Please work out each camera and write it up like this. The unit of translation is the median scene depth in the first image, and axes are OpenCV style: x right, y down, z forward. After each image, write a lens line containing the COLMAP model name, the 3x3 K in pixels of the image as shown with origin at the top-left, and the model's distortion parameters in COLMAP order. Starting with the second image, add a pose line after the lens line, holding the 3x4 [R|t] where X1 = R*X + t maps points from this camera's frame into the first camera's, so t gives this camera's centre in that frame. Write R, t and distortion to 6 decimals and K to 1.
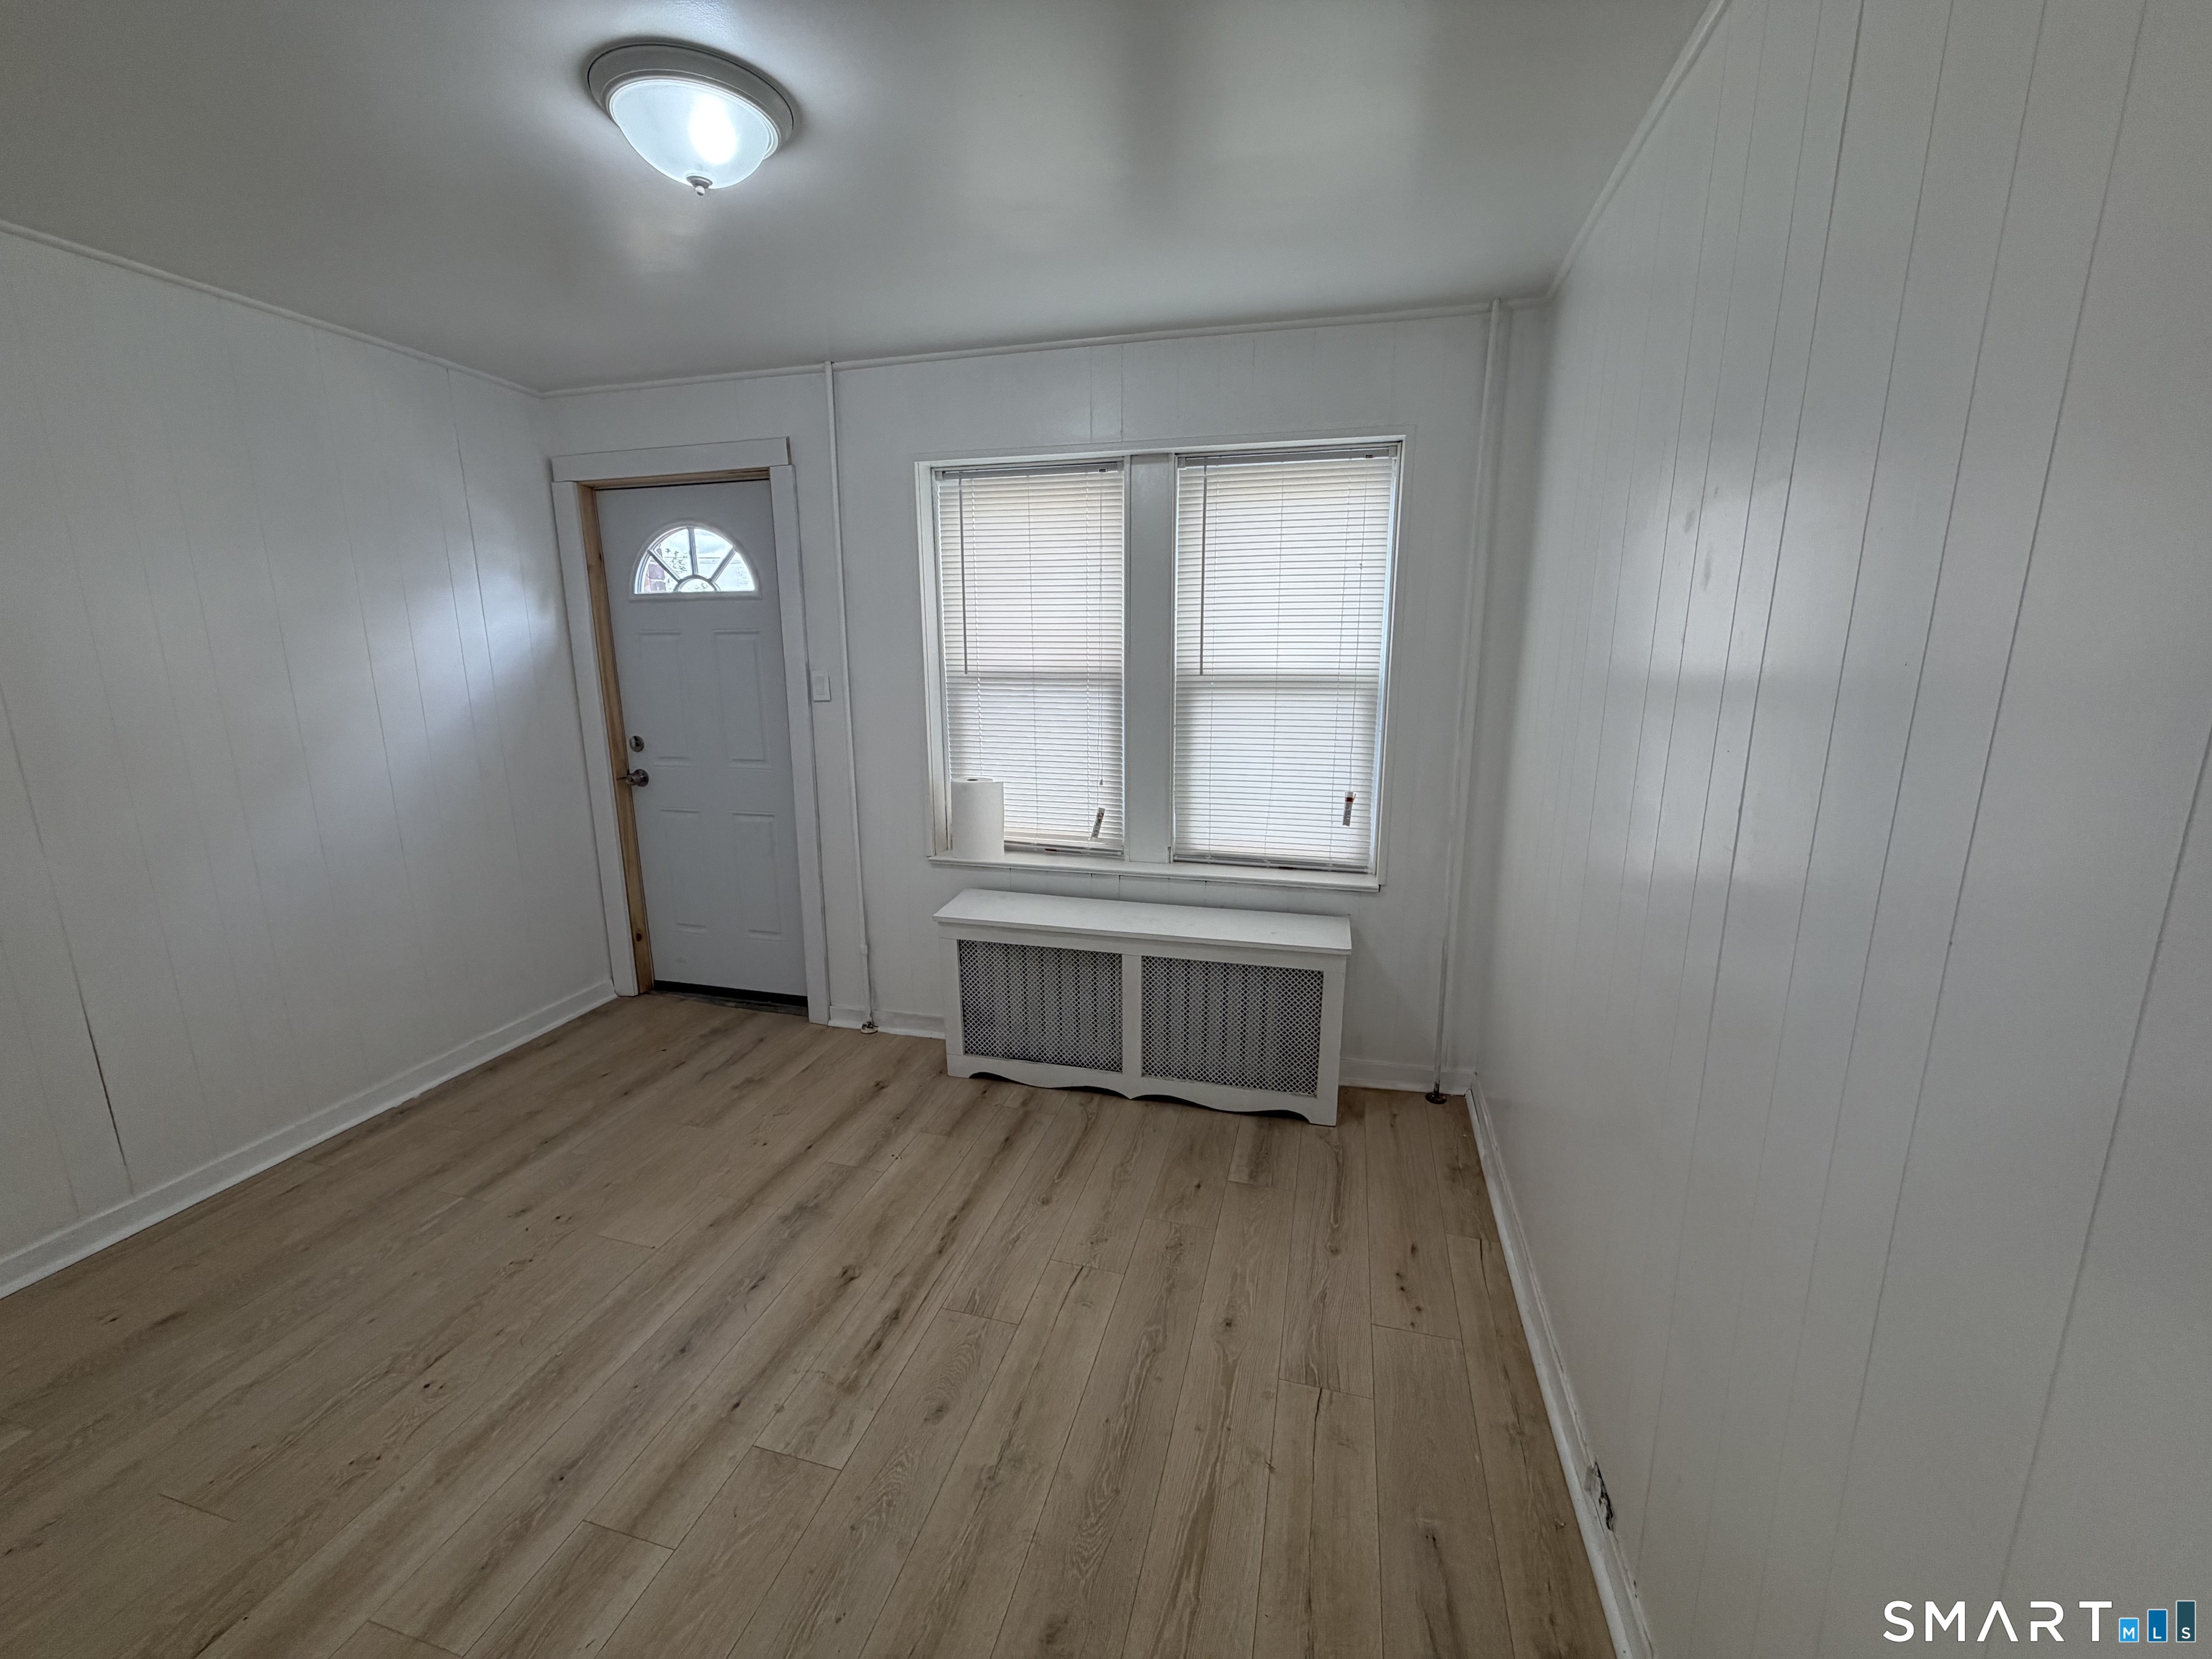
lens RADIAL K [[879.9, 0, 1101.5], [0, 879.9, 829.0], [0, 0, 1]] dist [-0.000234, -0.000051]
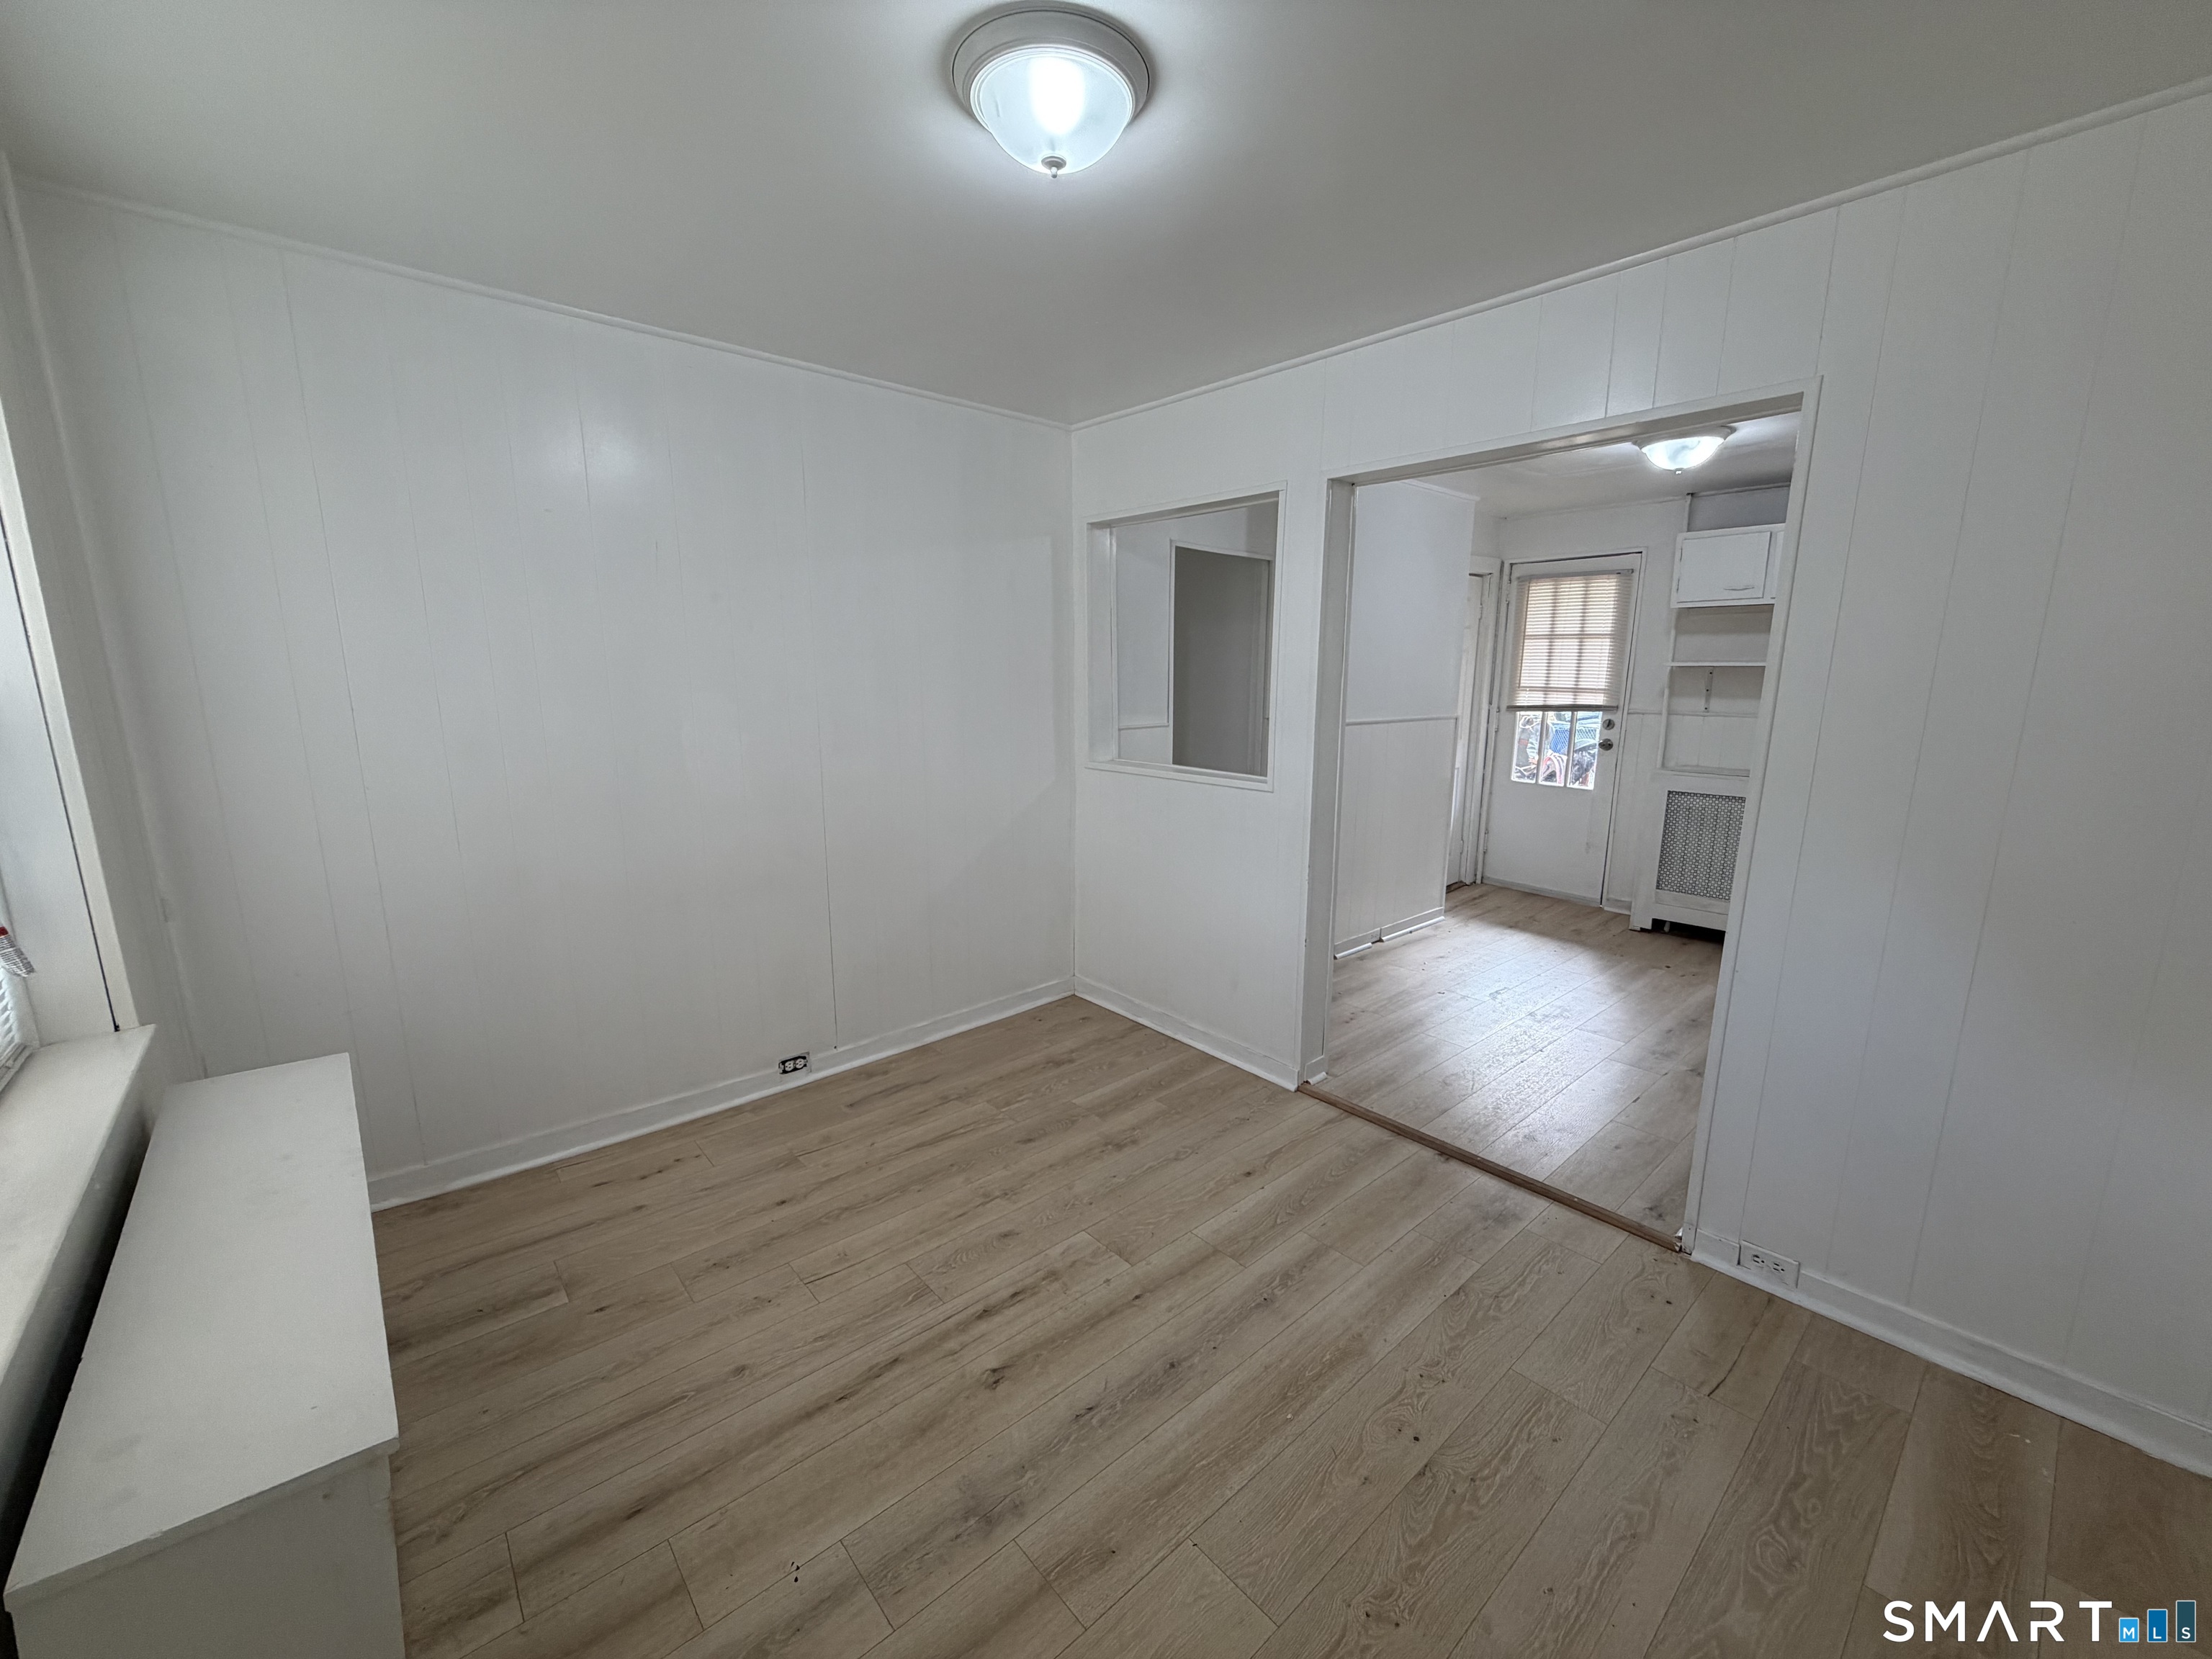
lens RADIAL K [[879.9, 0, 1101.5], [0, 879.9, 829.0], [0, 0, 1]] dist [-0.000234, -0.000051]
pose [[-0.831229, -0.100257, 0.546815, -0.601803], [0.114216, 0.931823, 0.344472, -0.212536], [-0.544070, 0.348790, -0.763107, 1.074508]]
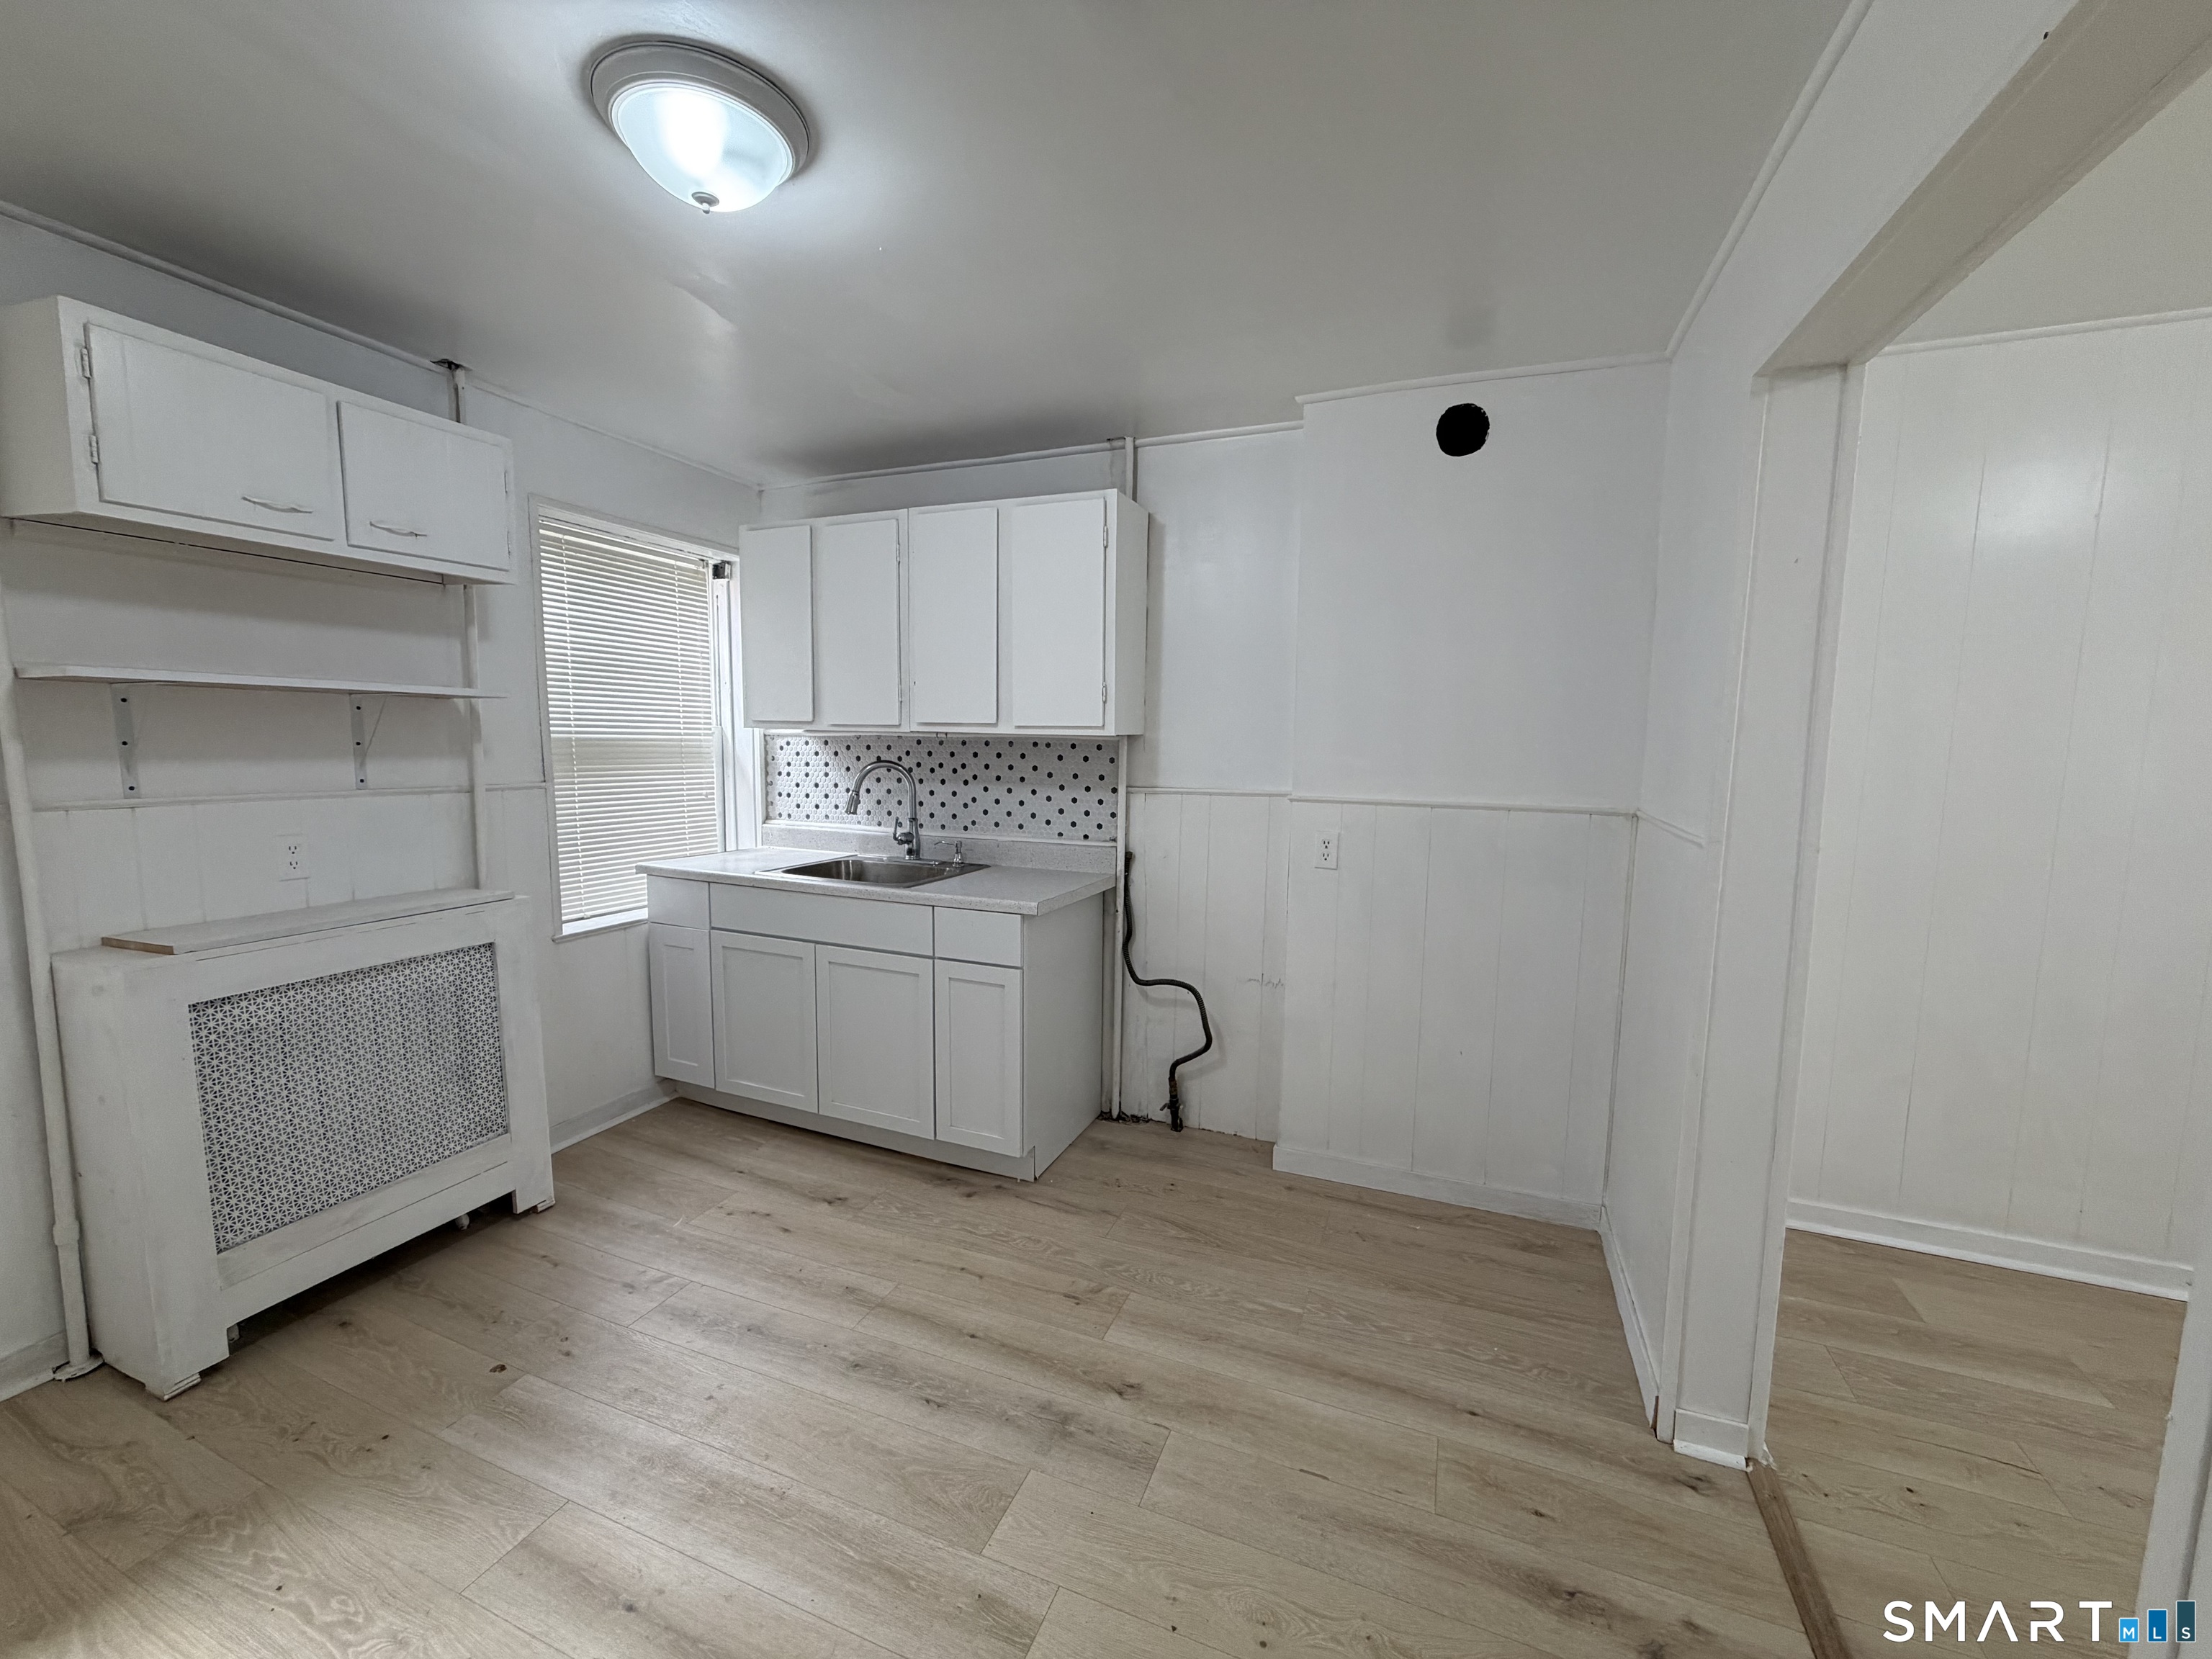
lens RADIAL K [[879.9, 0, 1101.5], [0, 879.9, 829.0], [0, 0, 1]] dist [-0.000234, -0.000051]
pose [[-0.126928, 0.103163, -0.986533, -0.032221], [-0.218878, 0.967148, 0.129297, 0.074878], [0.967461, 0.232342, -0.100178, -0.165810]]
